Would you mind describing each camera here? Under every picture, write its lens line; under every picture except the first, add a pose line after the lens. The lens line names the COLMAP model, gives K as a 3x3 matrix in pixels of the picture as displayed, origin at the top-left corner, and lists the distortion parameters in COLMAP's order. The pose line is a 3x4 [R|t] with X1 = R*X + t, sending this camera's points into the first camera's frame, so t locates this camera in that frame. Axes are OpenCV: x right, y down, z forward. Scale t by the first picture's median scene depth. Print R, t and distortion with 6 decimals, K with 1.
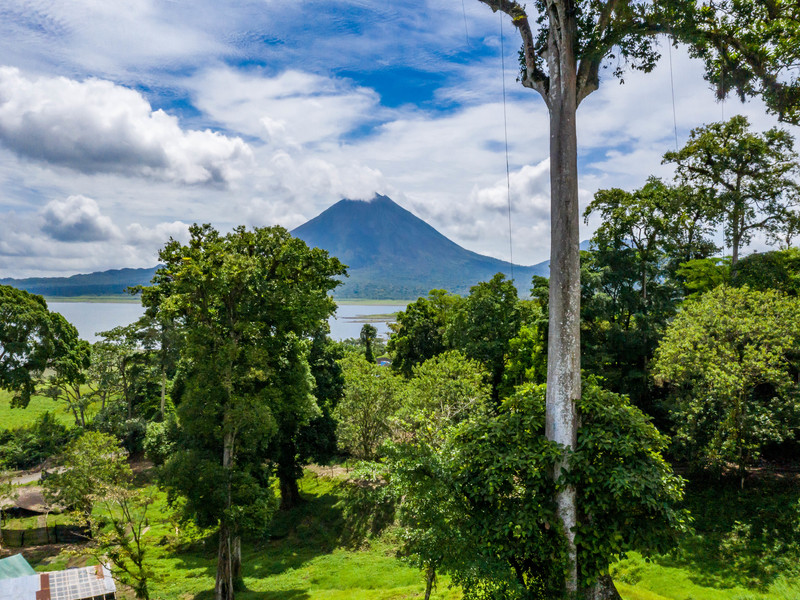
lens RADIAL K [[709.7, 0, 398.5], [0, 709.7, 300.4], [0, 0, 1]] dist [-0.013855, 0.010819]
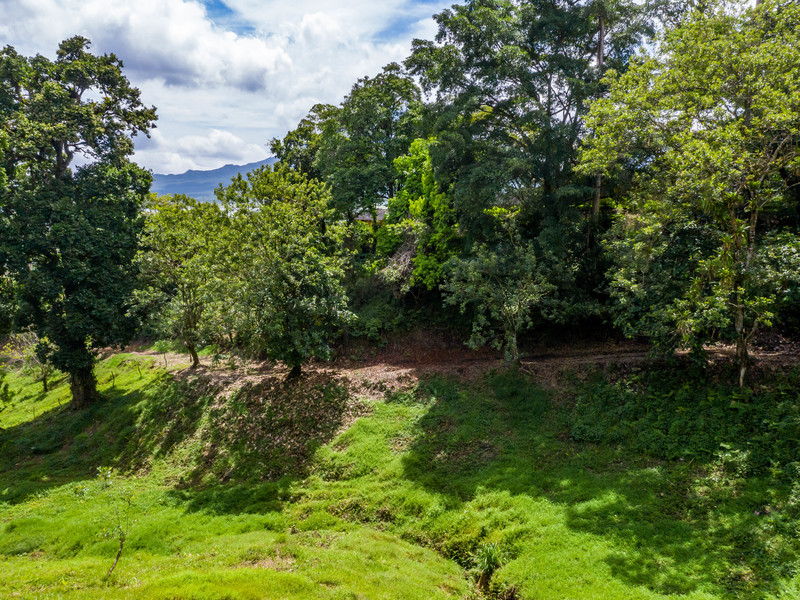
lens RADIAL K [[709.7, 0, 398.5], [0, 709.7, 300.4], [0, 0, 1]] dist [-0.013855, 0.010819]
pose [[0.999094, 0.004079, -0.042351, 0.263224], [0.001622, 0.991020, 0.133707, 0.136189], [0.042516, -0.133655, 0.990116, 0.489097]]
